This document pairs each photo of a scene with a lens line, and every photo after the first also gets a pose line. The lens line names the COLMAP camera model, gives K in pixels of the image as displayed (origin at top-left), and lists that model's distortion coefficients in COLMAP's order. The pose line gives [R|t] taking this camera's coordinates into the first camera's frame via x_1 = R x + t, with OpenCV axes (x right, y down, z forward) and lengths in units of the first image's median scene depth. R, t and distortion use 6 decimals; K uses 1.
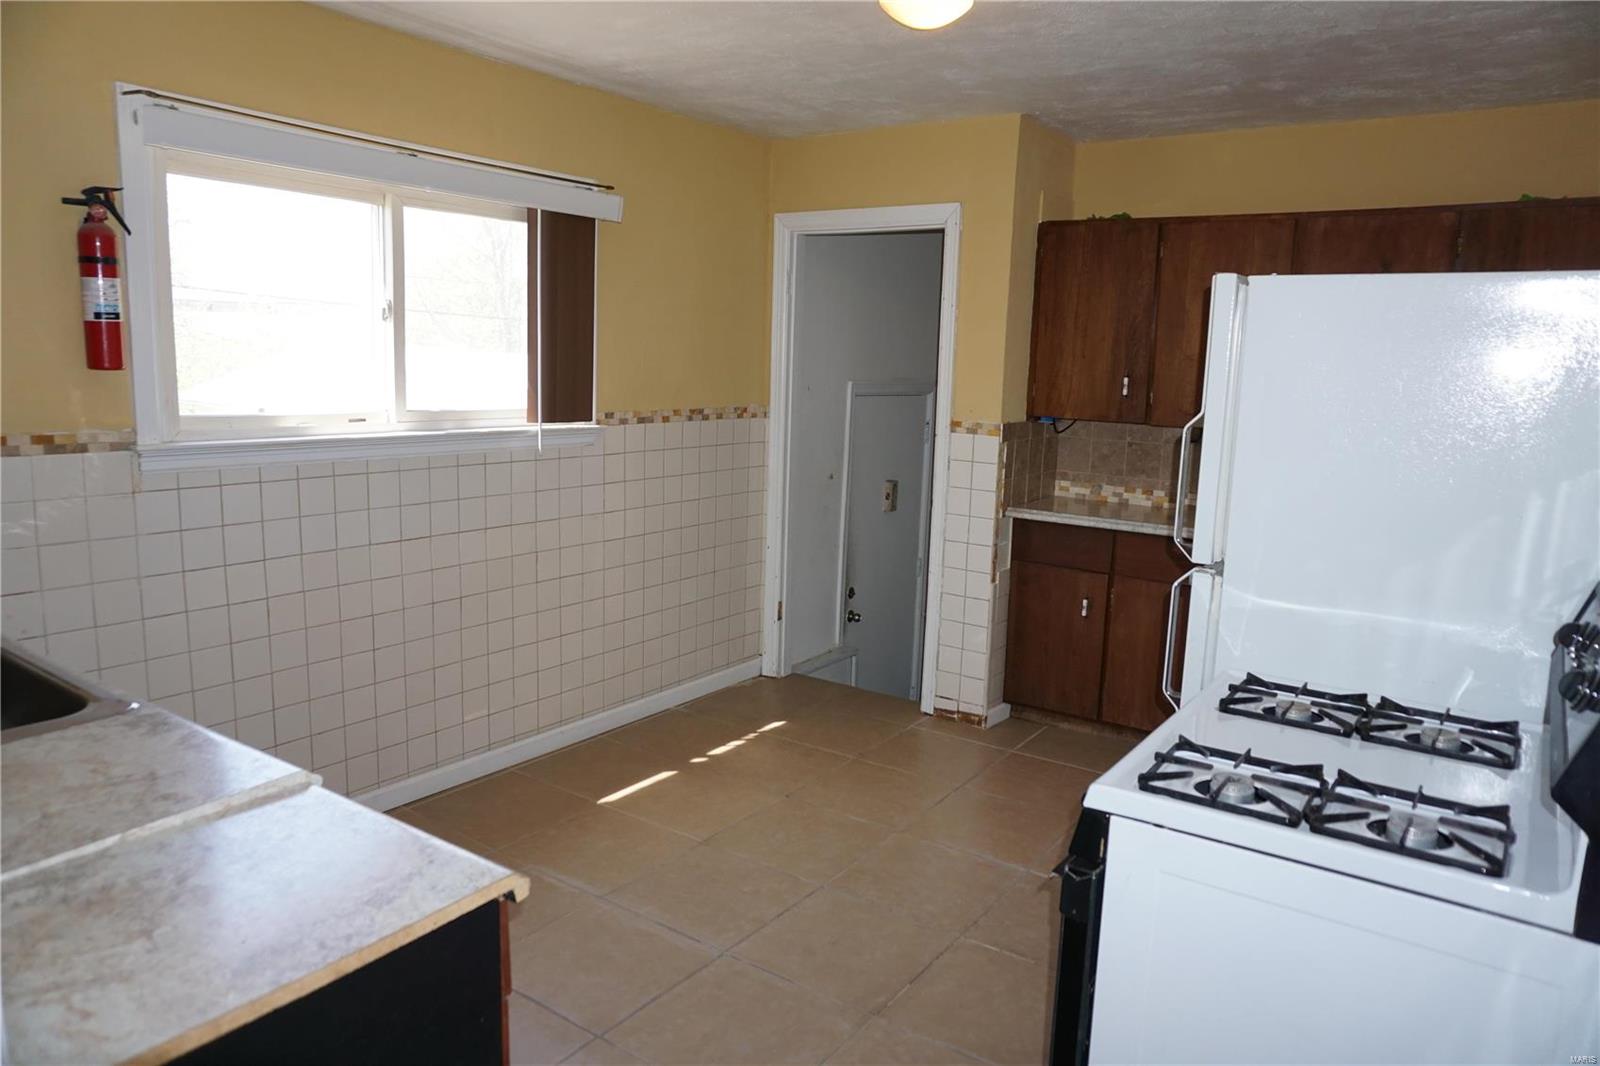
lens RADIAL K [[1076.1, 0, 800.0], [0, 1076.1, 533.0], [0, 0, 1]] dist [-0.052817, 0.035996]
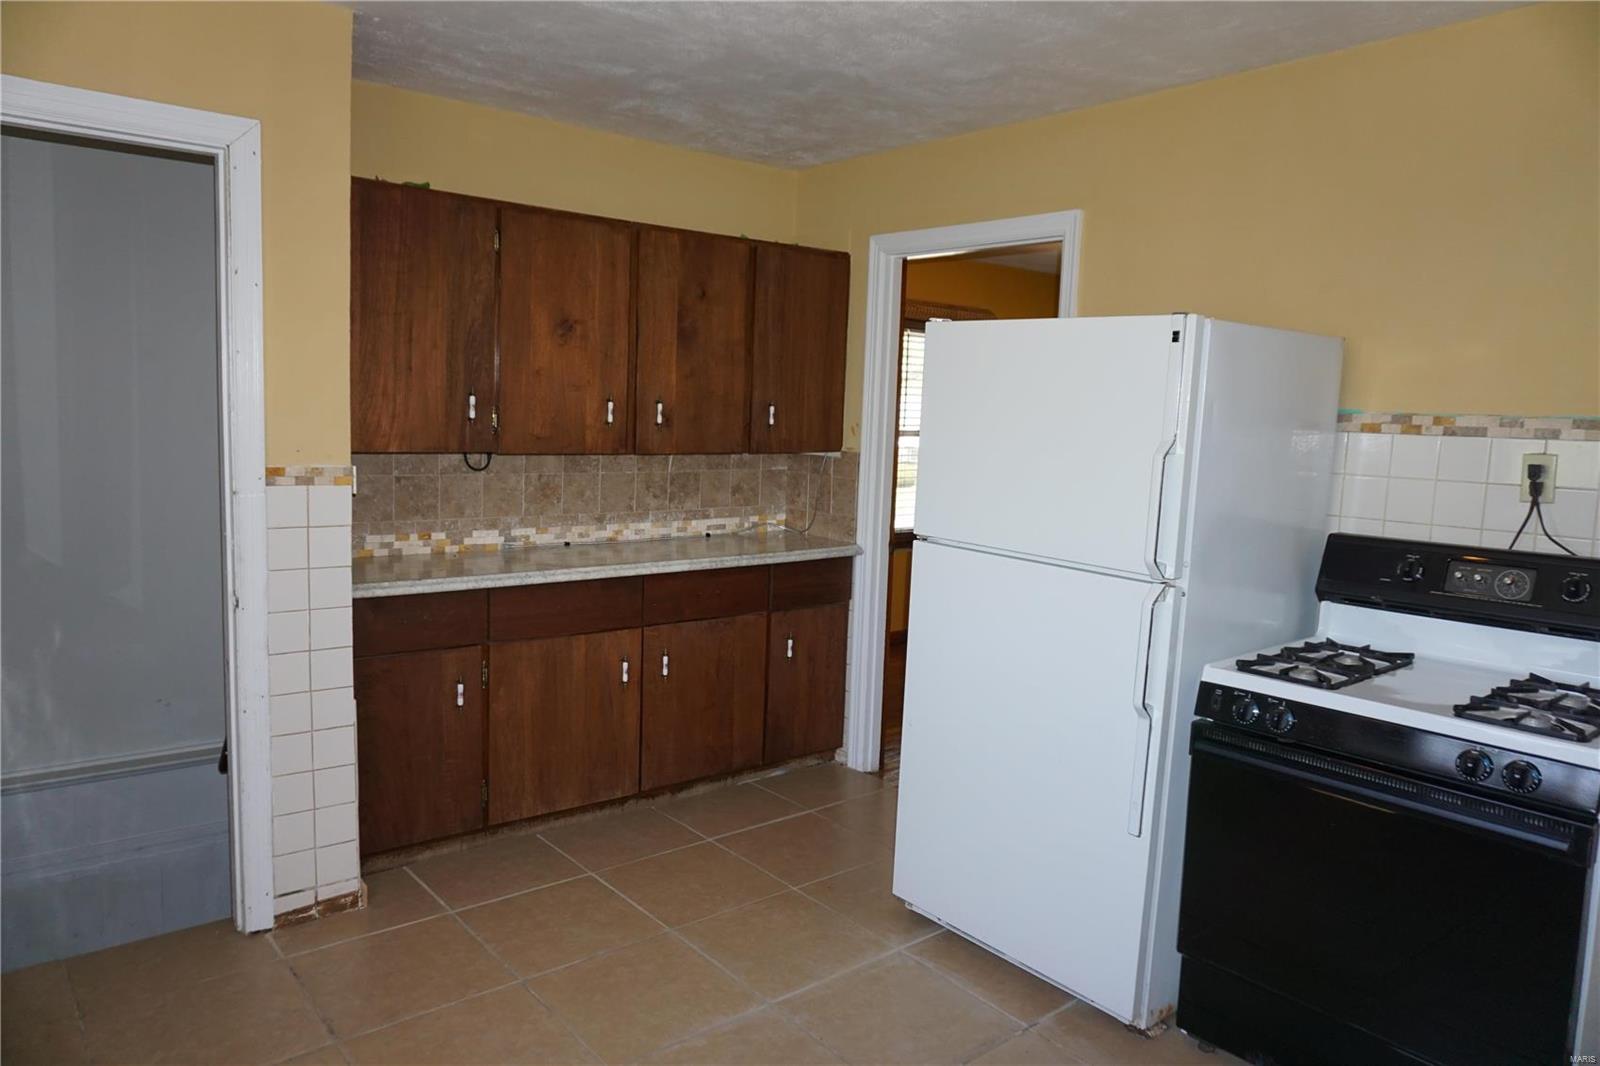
lens RADIAL K [[1076.1, 0, 800.0], [0, 1076.1, 533.0], [0, 0, 1]] dist [-0.052817, 0.035996]
pose [[0.269781, -0.135261, 0.953374, -0.378044], [0.126509, 0.986482, 0.104159, -0.092317], [-0.954575, 0.092510, 0.283246, 0.526580]]
